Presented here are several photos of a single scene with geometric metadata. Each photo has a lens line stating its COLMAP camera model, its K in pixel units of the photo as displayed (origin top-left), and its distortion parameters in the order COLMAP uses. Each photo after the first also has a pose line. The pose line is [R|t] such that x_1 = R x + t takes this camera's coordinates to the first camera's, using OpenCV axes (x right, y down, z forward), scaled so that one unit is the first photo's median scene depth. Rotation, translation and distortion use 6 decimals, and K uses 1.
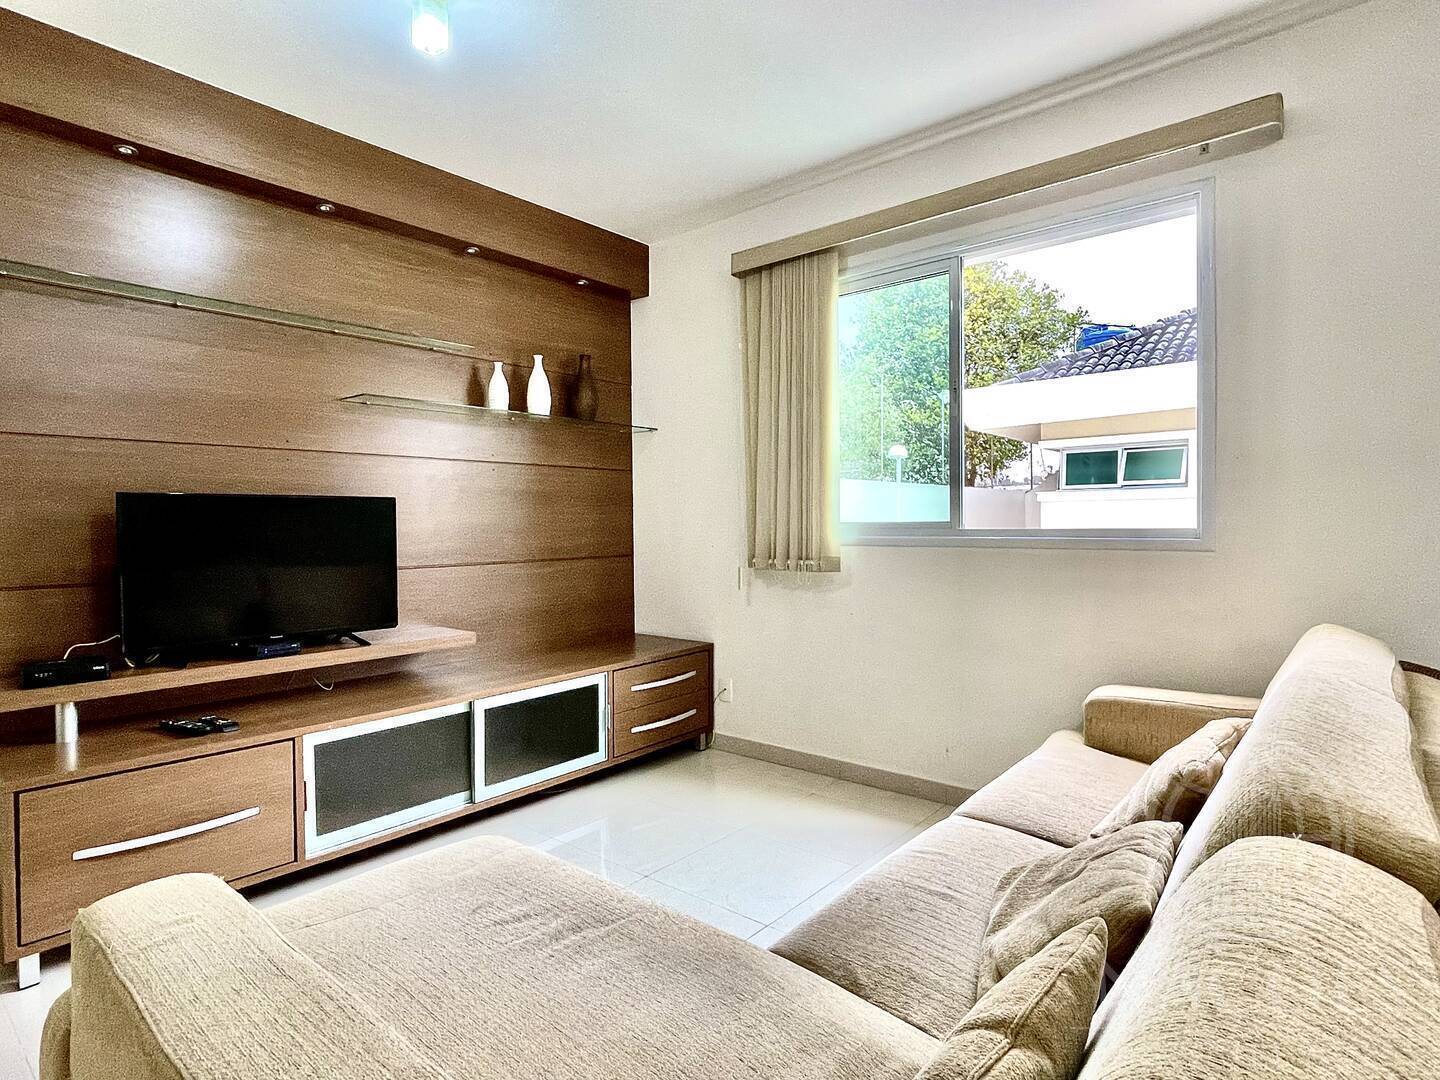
lens RADIAL K [[774.0, 0, 720.0], [0, 774.0, 540.0], [0, 0, 1]] dist [-0.001348, -0.000257]
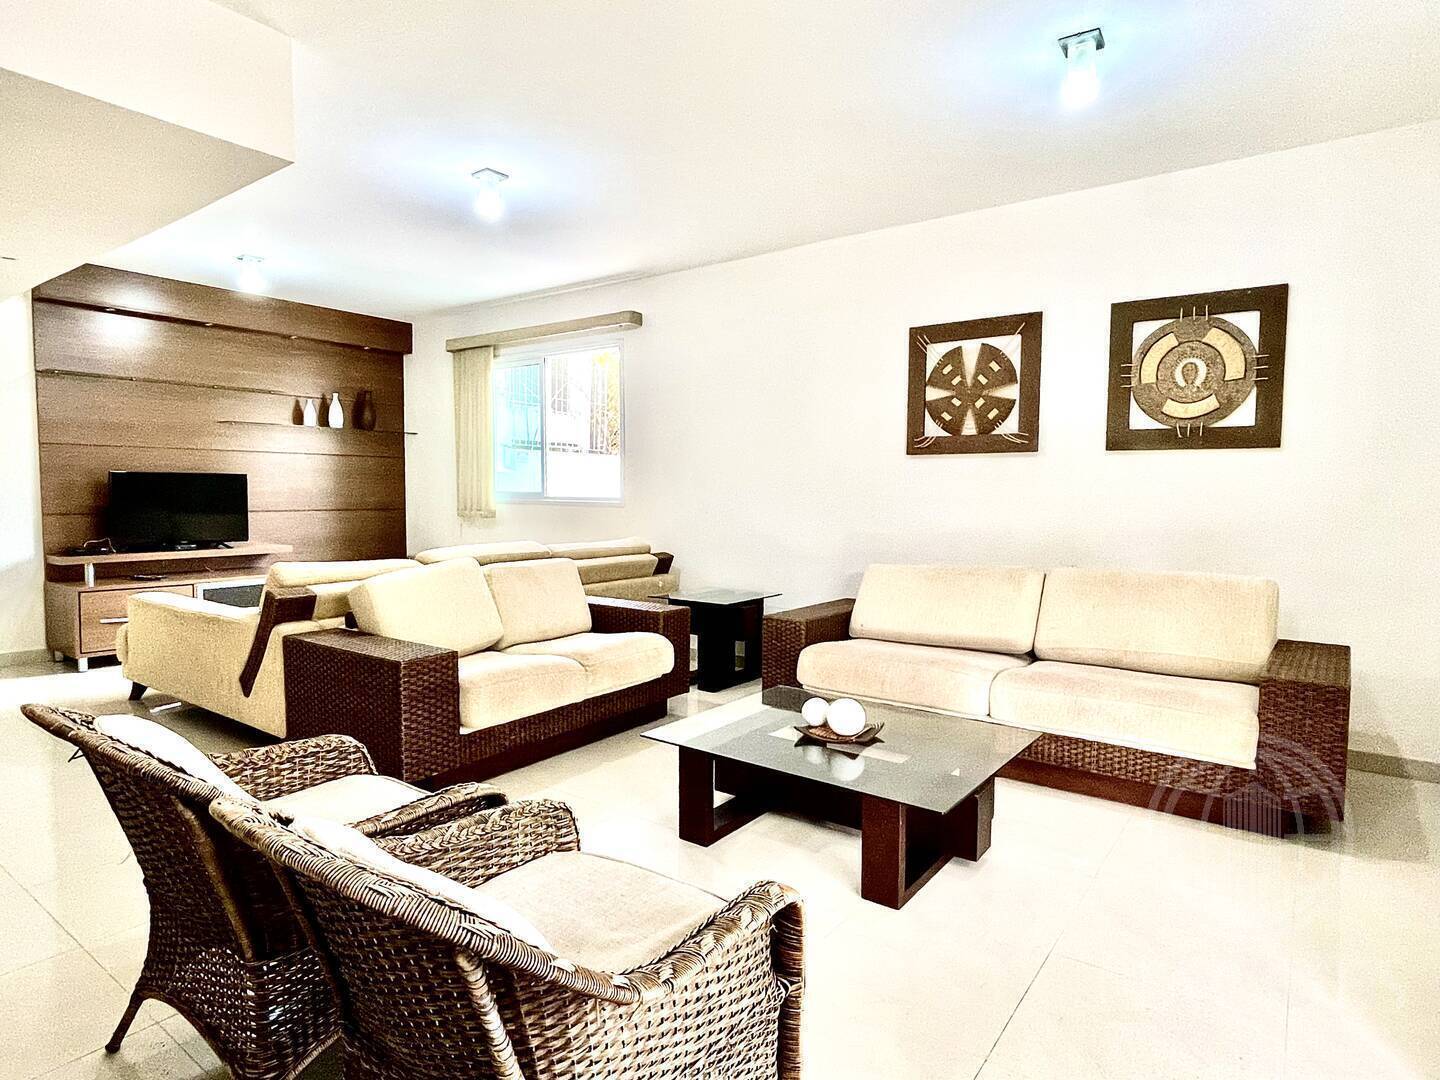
lens RADIAL K [[814.9, 0, 720.0], [0, 814.9, 540.0], [0, 0, 1]] dist [-0.002977, 0.000685]
pose [[0.997614, 0.016674, 0.067001, 0.573535], [-0.019484, 0.998949, 0.041495, 0.002393], [-0.066239, -0.042702, 0.996890, -1.020307]]
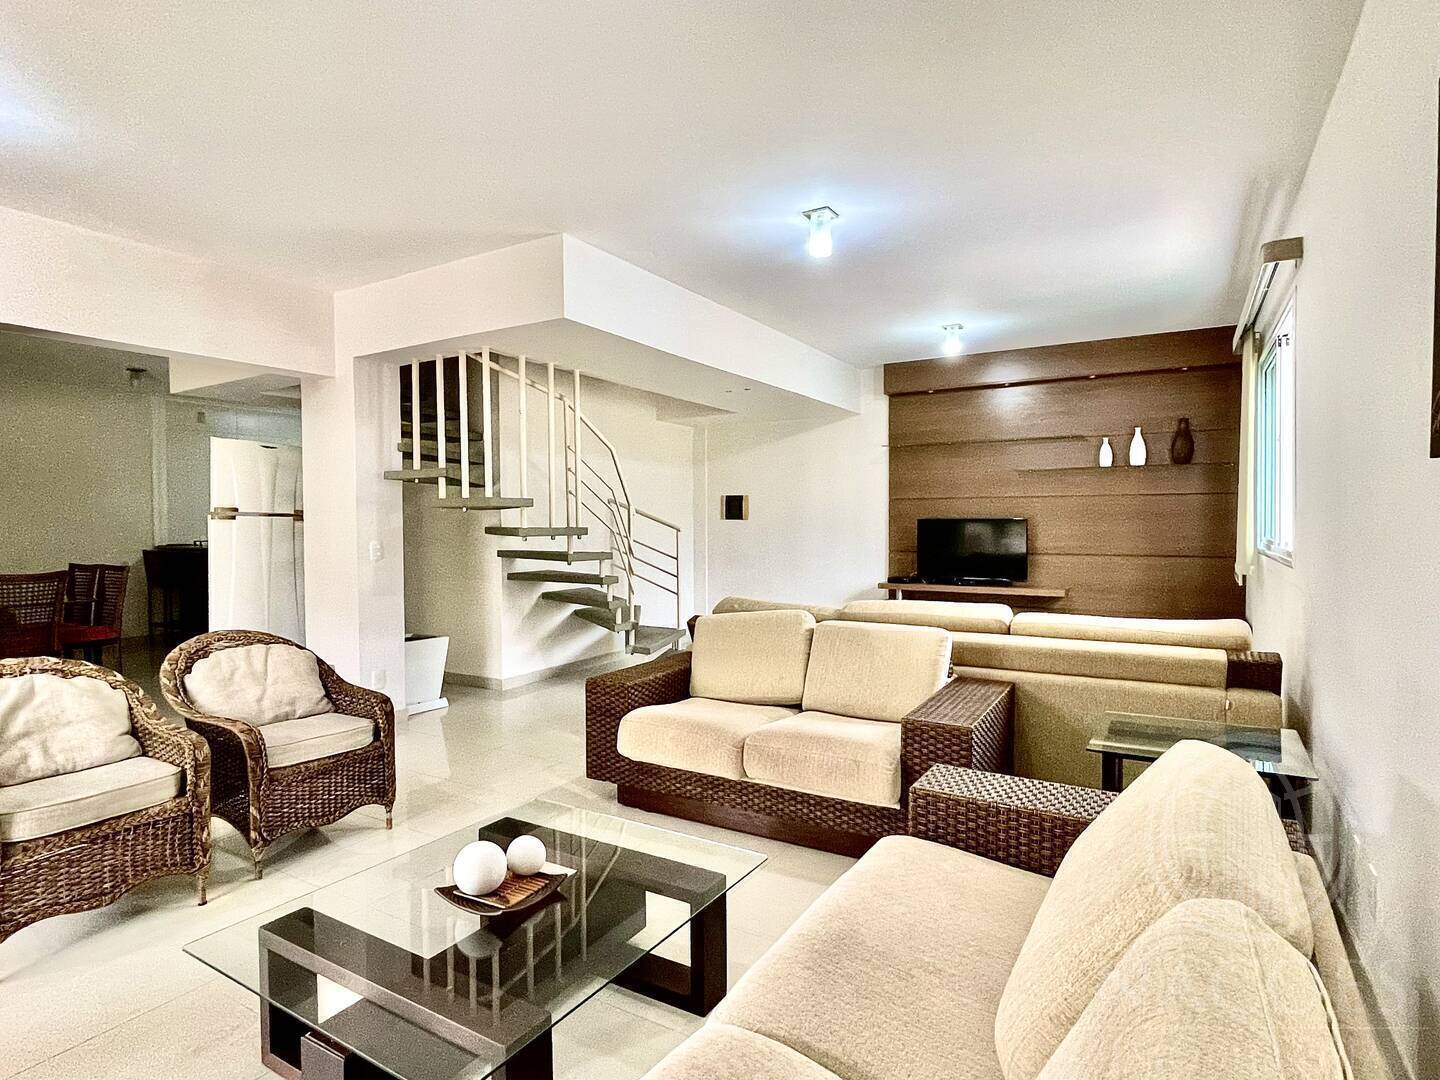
lens RADIAL K [[774.0, 0, 720.0], [0, 774.0, 540.0], [0, 0, 1]] dist [-0.001348, -0.000257]
pose [[0.163721, 0.036256, -0.985840, 1.348252], [-0.018485, 0.999262, 0.033679, -0.048702], [0.986334, 0.012709, 0.164270, -0.127959]]
